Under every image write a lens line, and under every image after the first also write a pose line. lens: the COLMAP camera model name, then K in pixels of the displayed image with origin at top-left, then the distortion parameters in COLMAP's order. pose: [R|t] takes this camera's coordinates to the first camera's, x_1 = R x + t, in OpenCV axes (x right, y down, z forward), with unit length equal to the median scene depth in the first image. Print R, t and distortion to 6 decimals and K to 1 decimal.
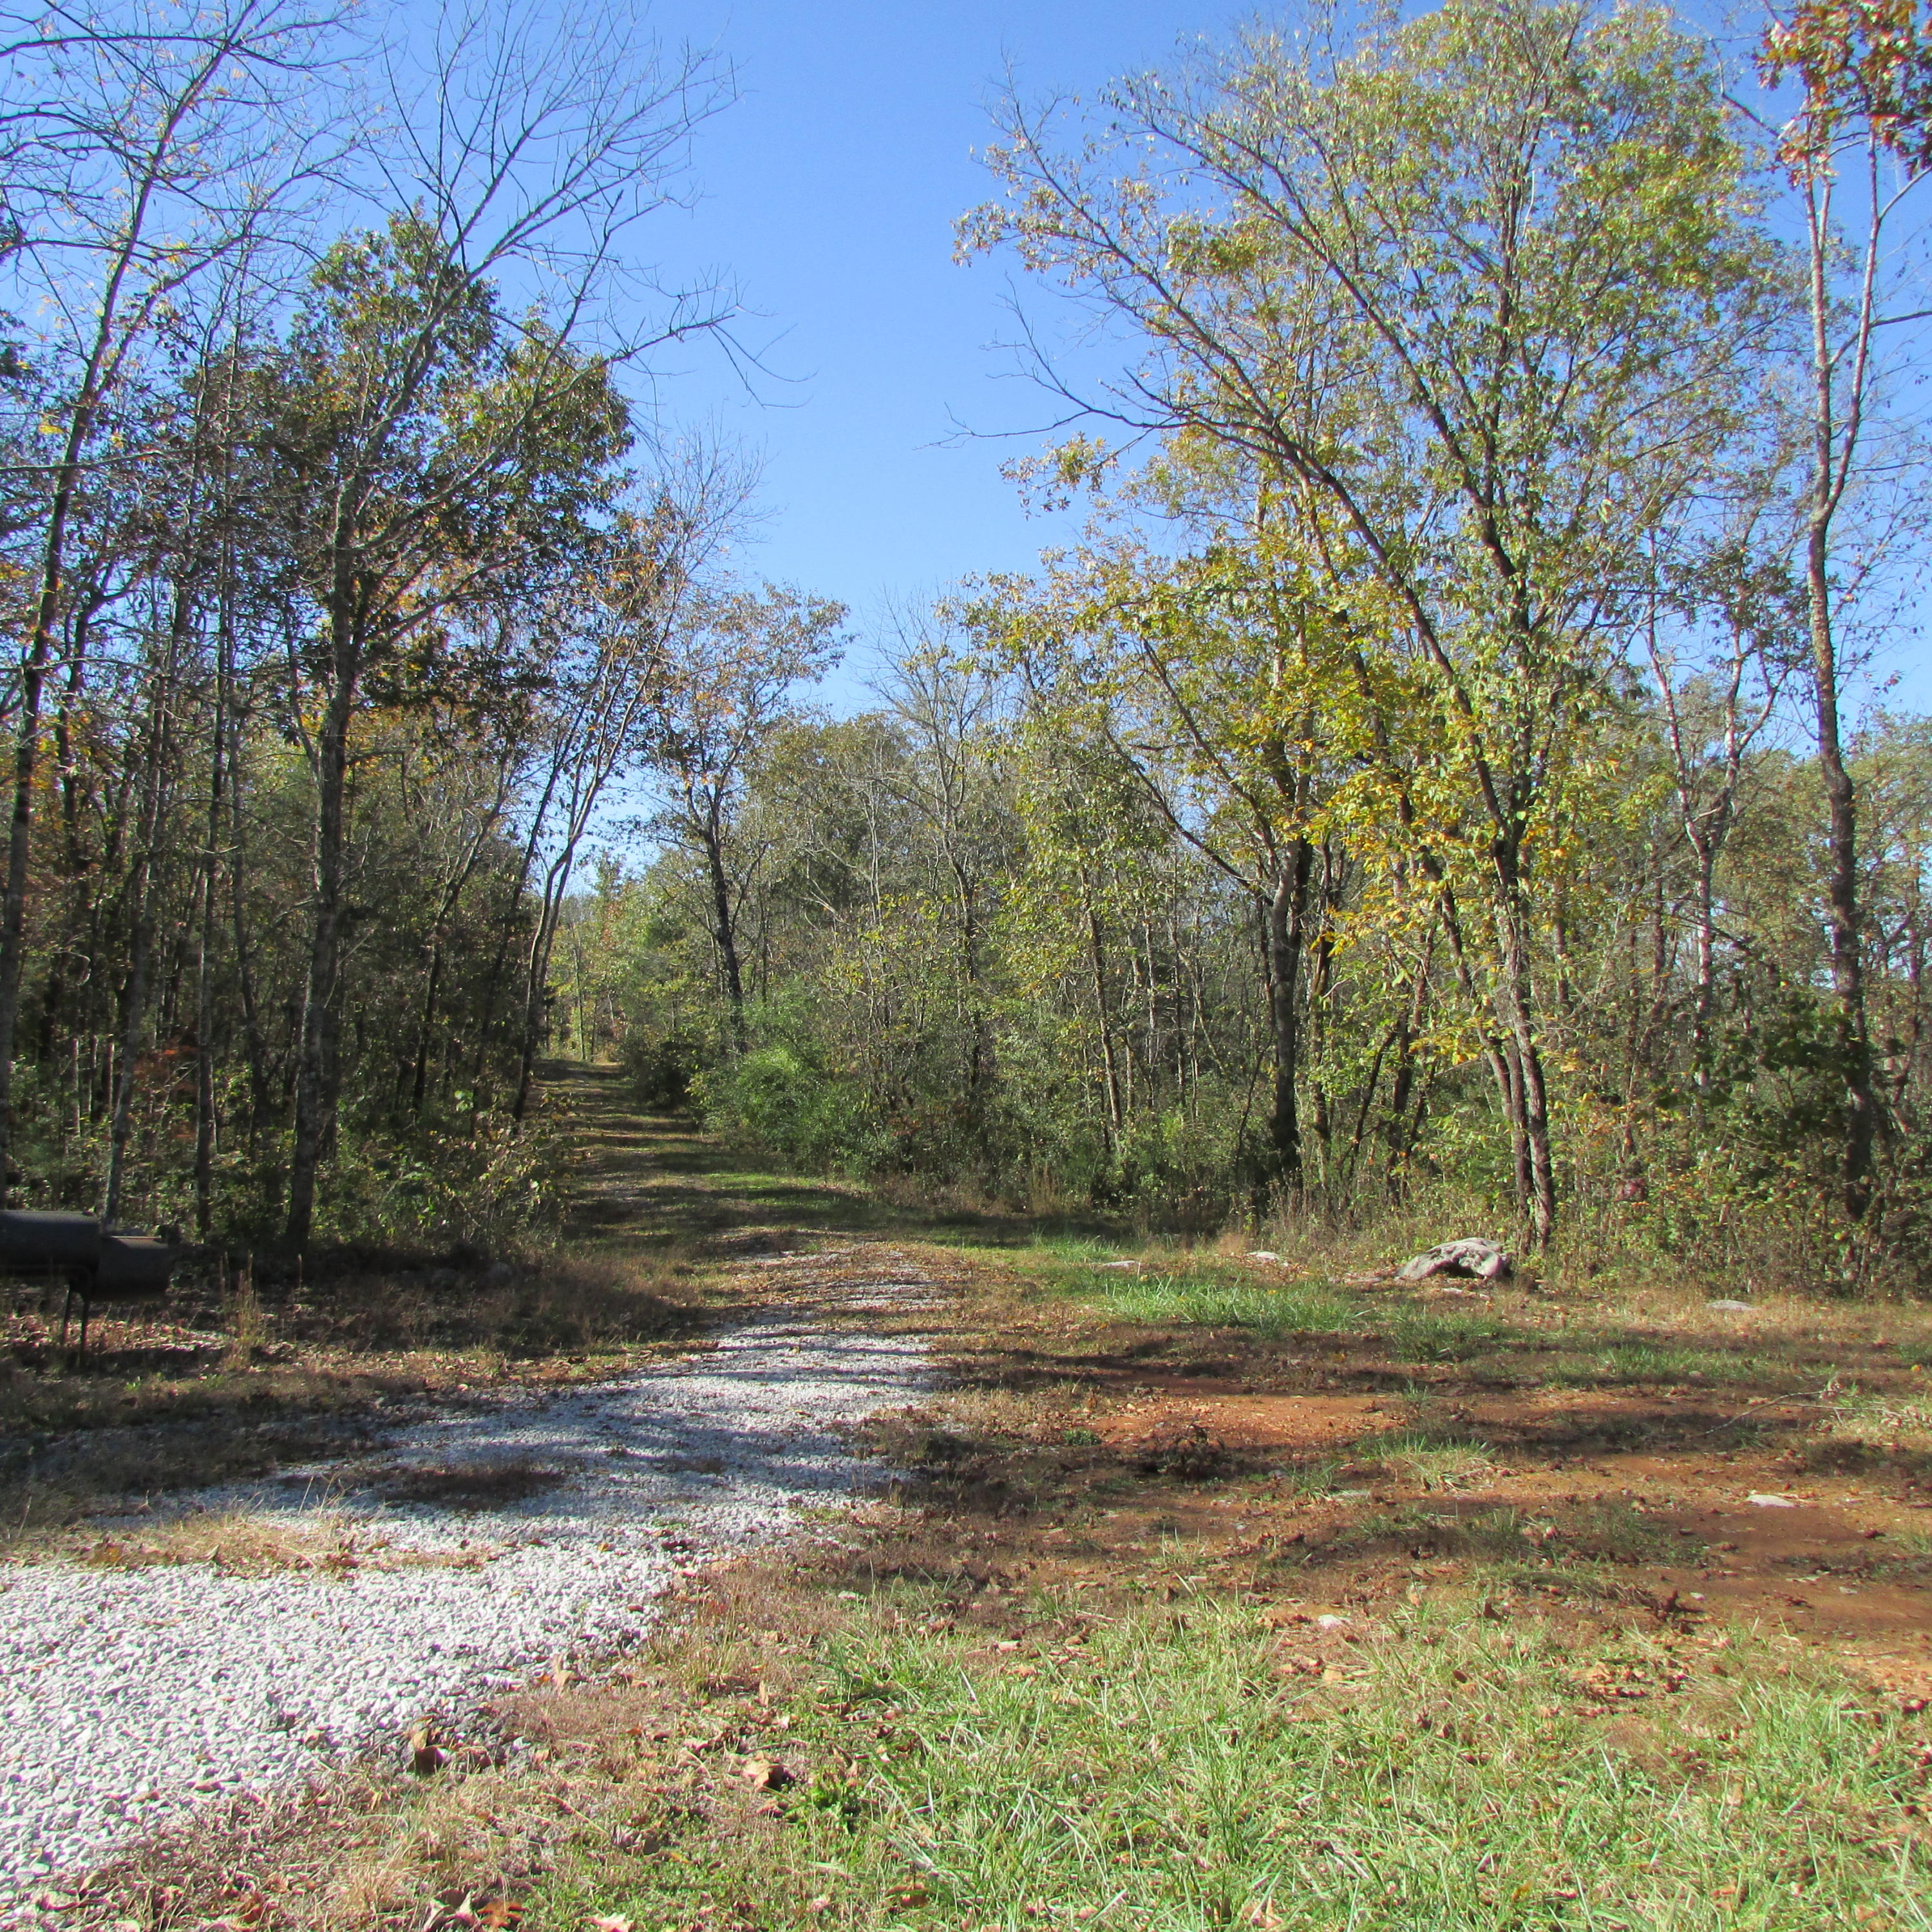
lens RADIAL K [[1870.9, 0, 961.5], [0, 1870.9, 911.8], [0, 0, 1]] dist [0.010681, -0.007979]
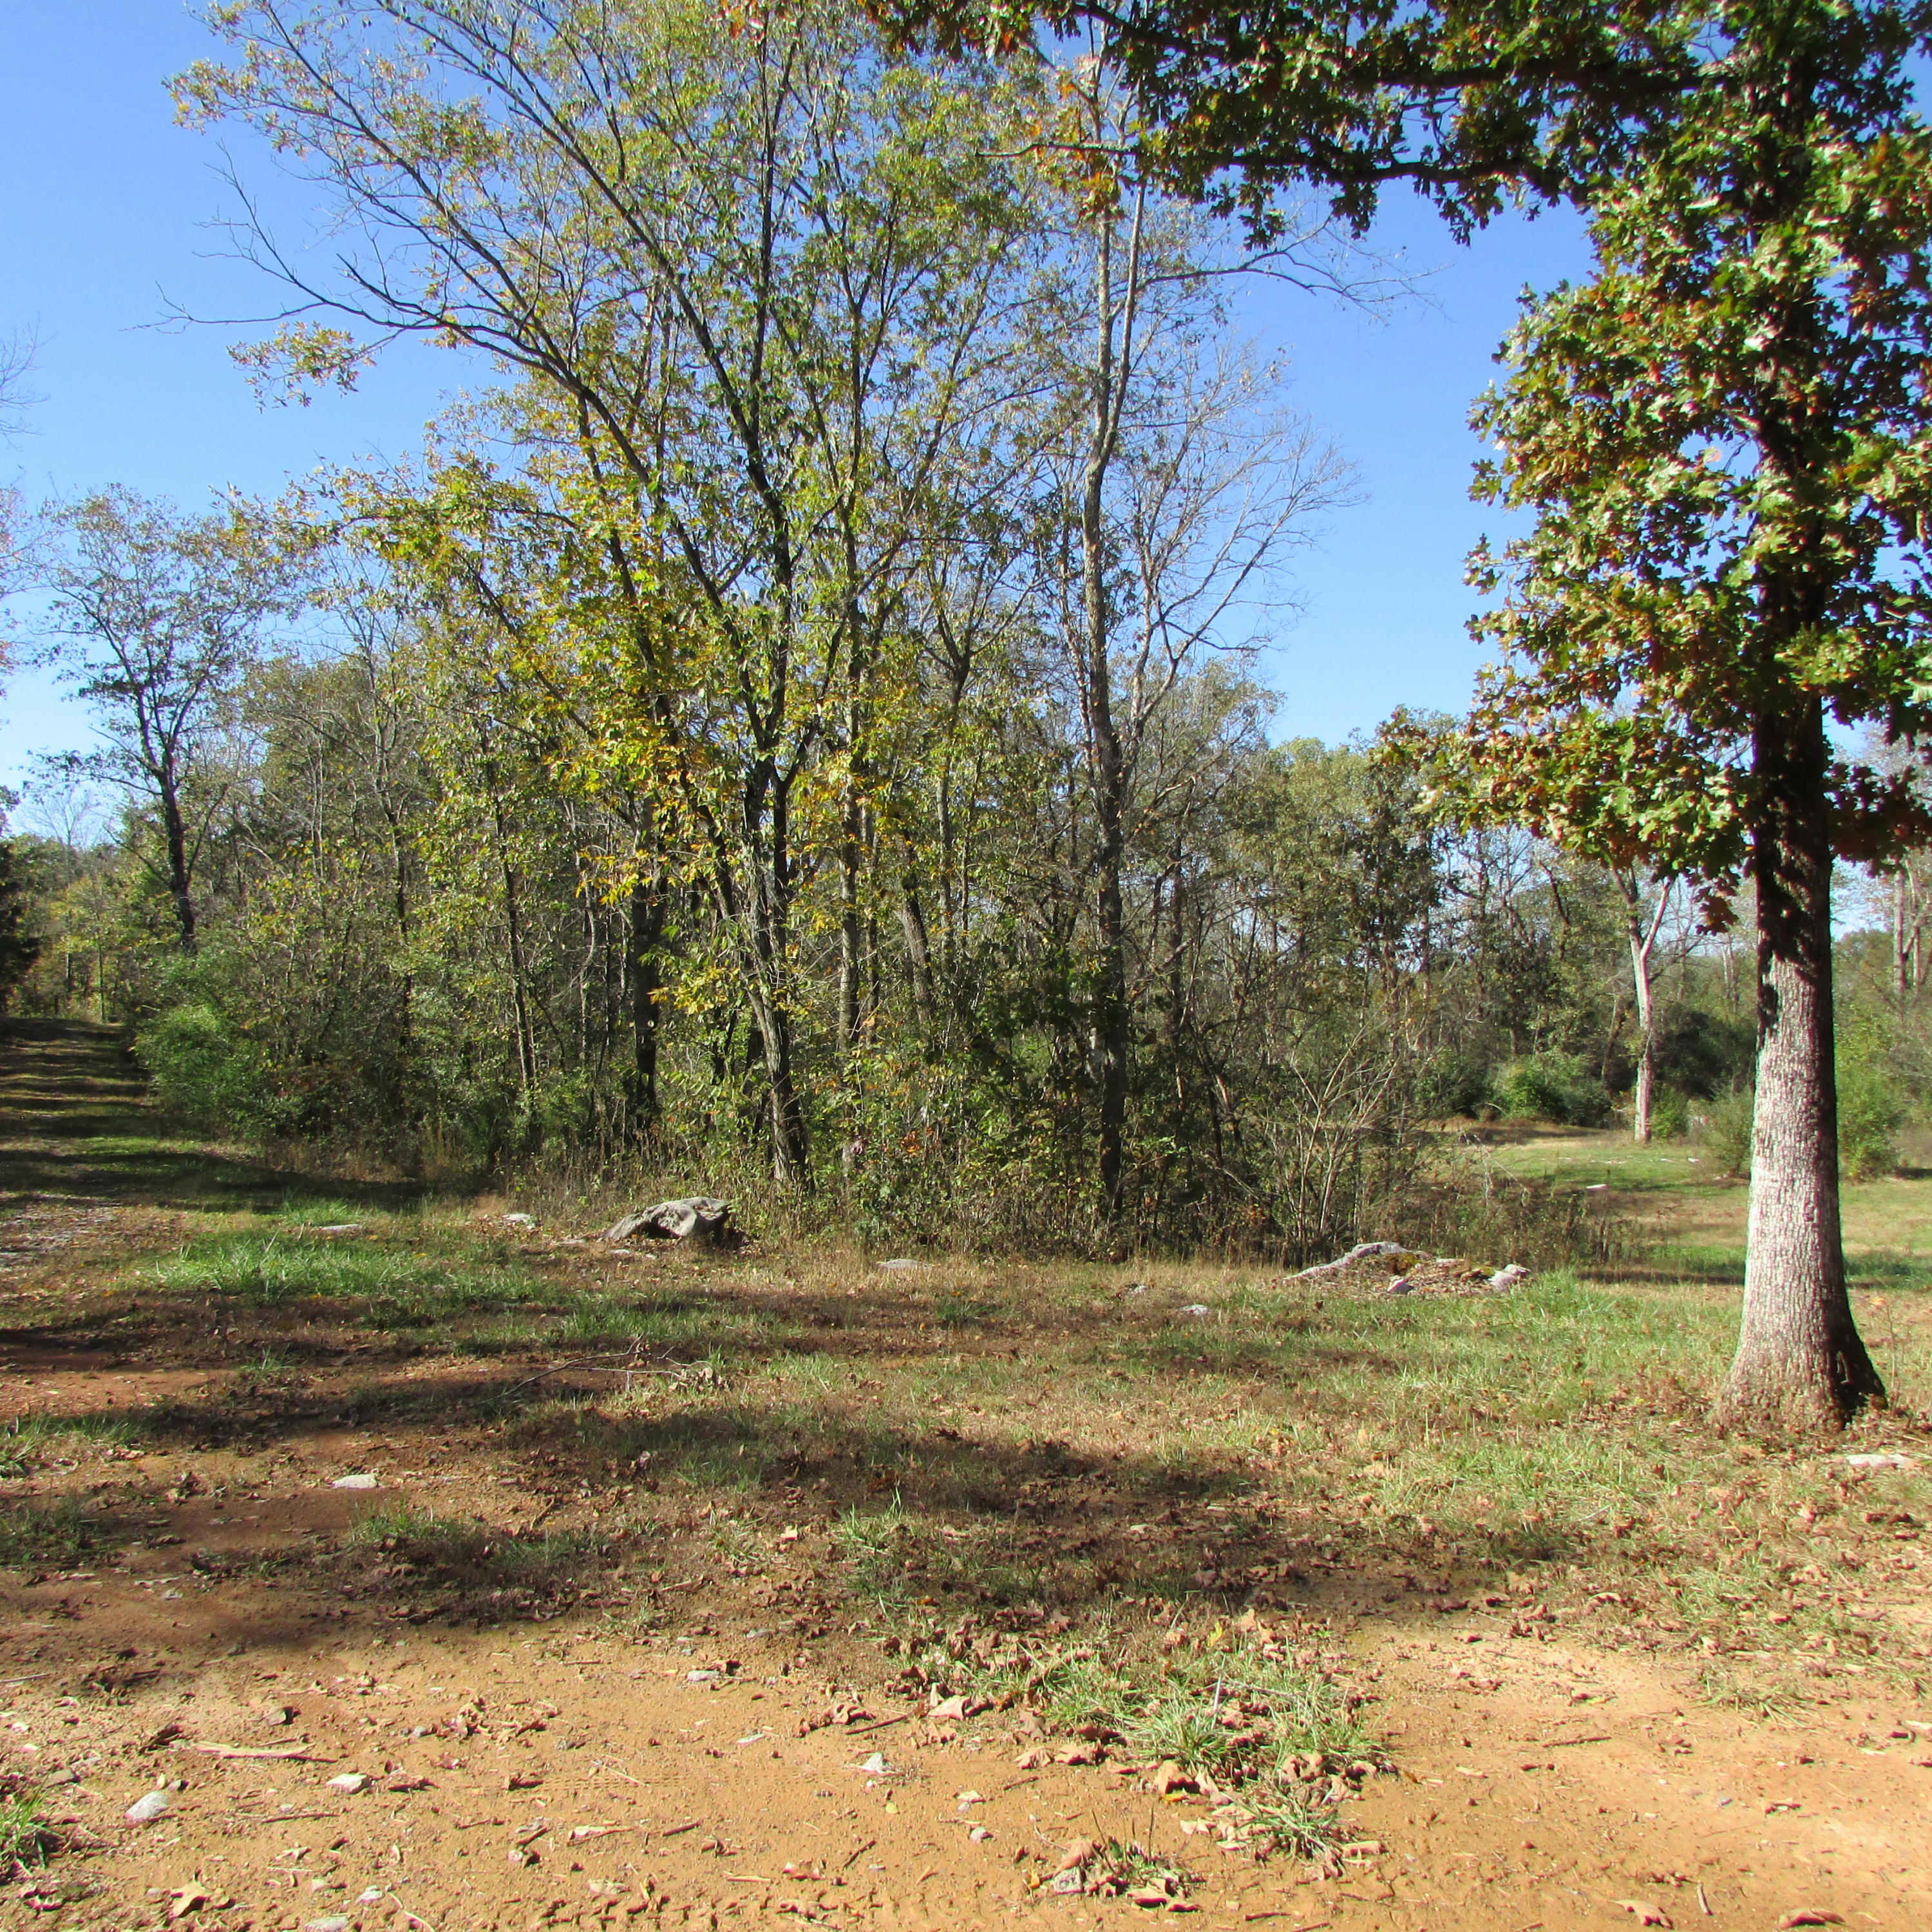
lens RADIAL K [[1870.9, 0, 961.5], [0, 1870.9, 911.8], [0, 0, 1]] dist [0.010681, -0.007979]
pose [[0.978273, 0.022146, 0.206137, 0.187892], [-0.025658, 0.999567, 0.014377, 0.009300], [-0.205729, -0.019353, 0.978418, 0.030619]]
